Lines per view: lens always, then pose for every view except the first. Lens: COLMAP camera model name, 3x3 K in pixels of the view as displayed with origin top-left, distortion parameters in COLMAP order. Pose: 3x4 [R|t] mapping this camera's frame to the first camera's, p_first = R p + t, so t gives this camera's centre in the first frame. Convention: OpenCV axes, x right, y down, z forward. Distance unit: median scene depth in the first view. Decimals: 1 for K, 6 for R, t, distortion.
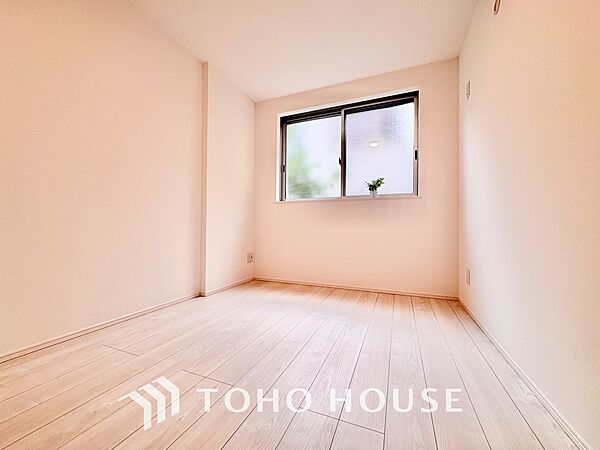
lens RADIAL K [[240.0, 0, 299.9], [0, 240.0, 226.1], [0, 0, 1]] dist [0.000686, -0.000112]
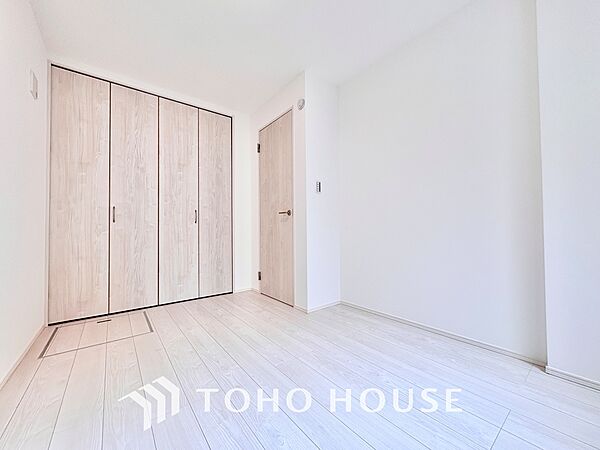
lens RADIAL K [[240.0, 0, 300.4], [0, 240.0, 224.9], [0, 0, 1]] dist [0.000686, -0.000112]
pose [[-0.485418, -0.020765, -0.874036, 0.545875], [0.005713, 0.999621, -0.026921, -0.049633], [0.874264, -0.018061, -0.485115, 1.187253]]
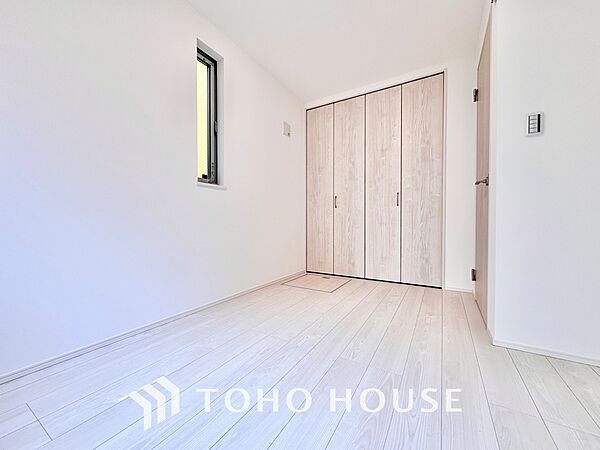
lens RADIAL K [[240.0, 0, 299.4], [0, 240.0, 225.2], [0, 0, 1]] dist [0.000686, -0.000112]
pose [[-0.988715, -0.009235, 0.149525, -0.178980], [-0.006732, 0.999829, 0.017232, -0.002329], [-0.149659, 0.016031, -0.988608, 1.472530]]
